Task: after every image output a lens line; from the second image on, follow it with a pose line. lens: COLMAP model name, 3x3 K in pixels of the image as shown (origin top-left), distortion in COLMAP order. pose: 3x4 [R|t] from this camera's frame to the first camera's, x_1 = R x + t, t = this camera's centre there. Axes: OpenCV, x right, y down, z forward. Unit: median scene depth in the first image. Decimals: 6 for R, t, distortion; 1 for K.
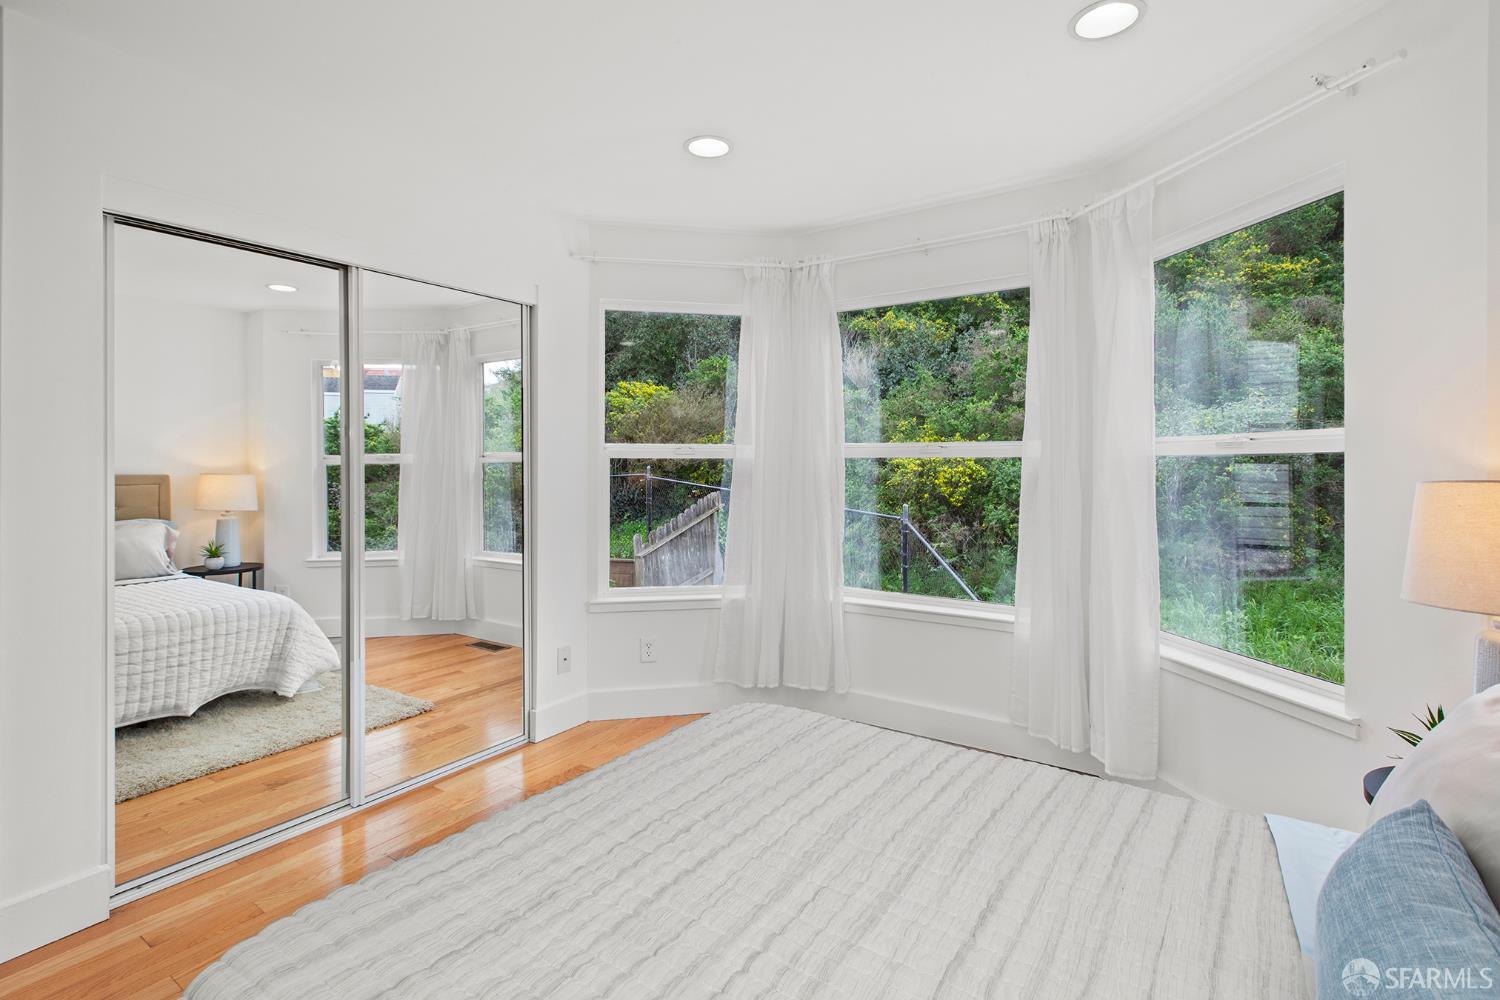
lens RADIAL K [[709.1, 0, 733.2], [0, 709.1, 454.6], [0, 0, 1]] dist [-0.001829, -0.000361]
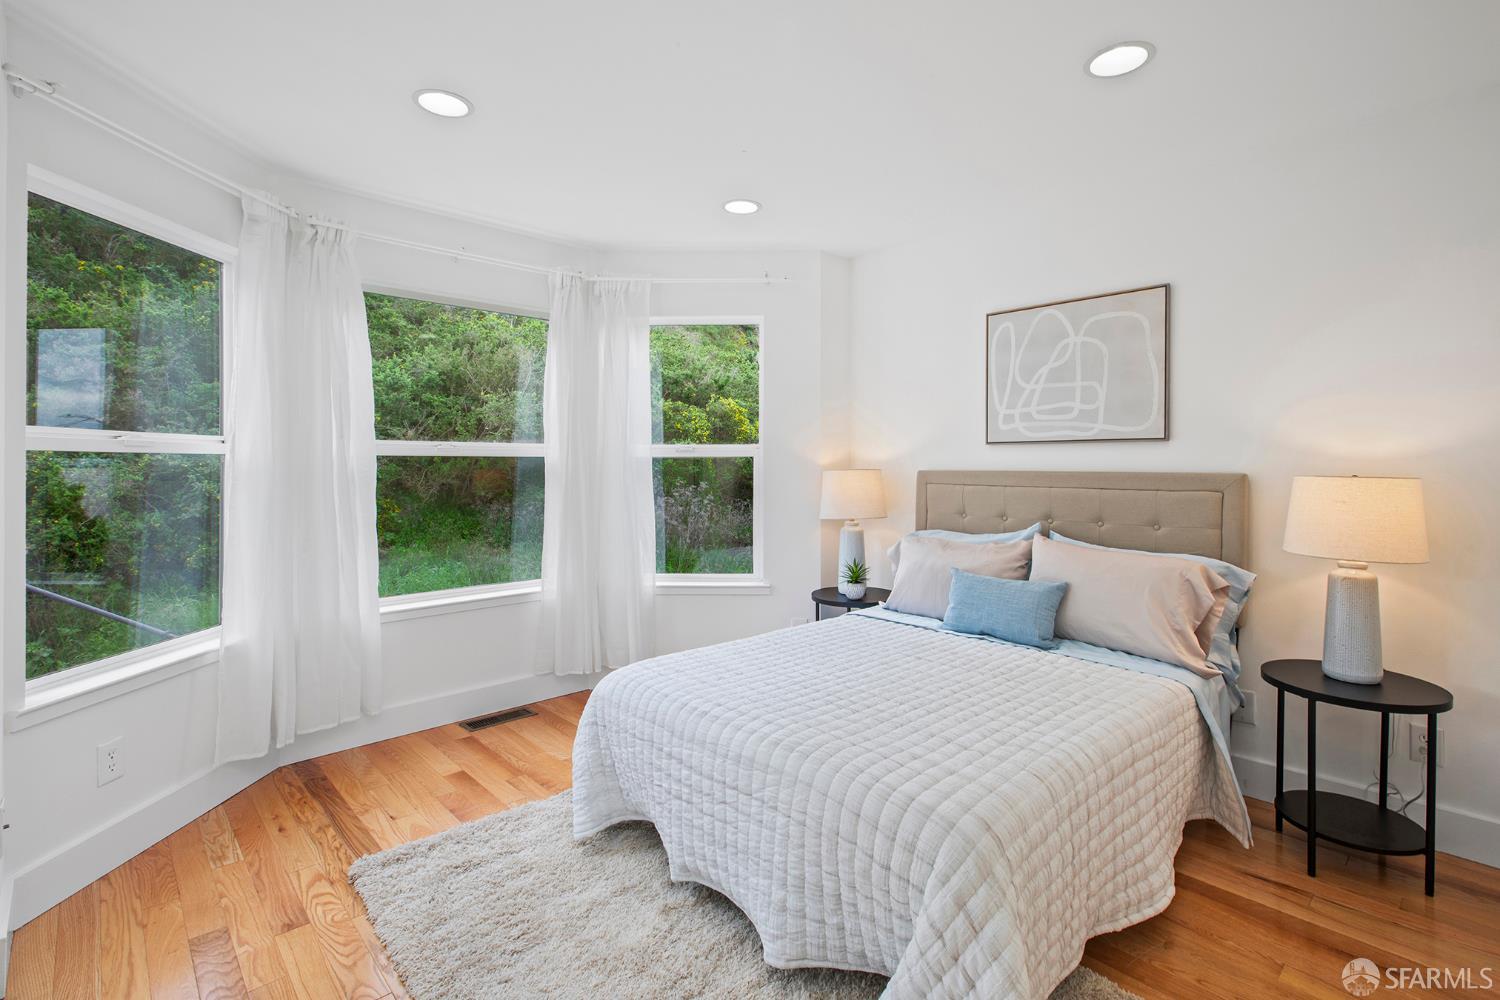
lens RADIAL K [[709.1, 0, 733.2], [0, 709.1, 454.6], [0, 0, 1]] dist [-0.001829, -0.000361]
pose [[0.235904, 0.010536, 0.971719, -0.795137], [-0.005394, 0.999940, -0.009533, 0.010884], [-0.971761, -0.002993, 0.235947, 0.426147]]
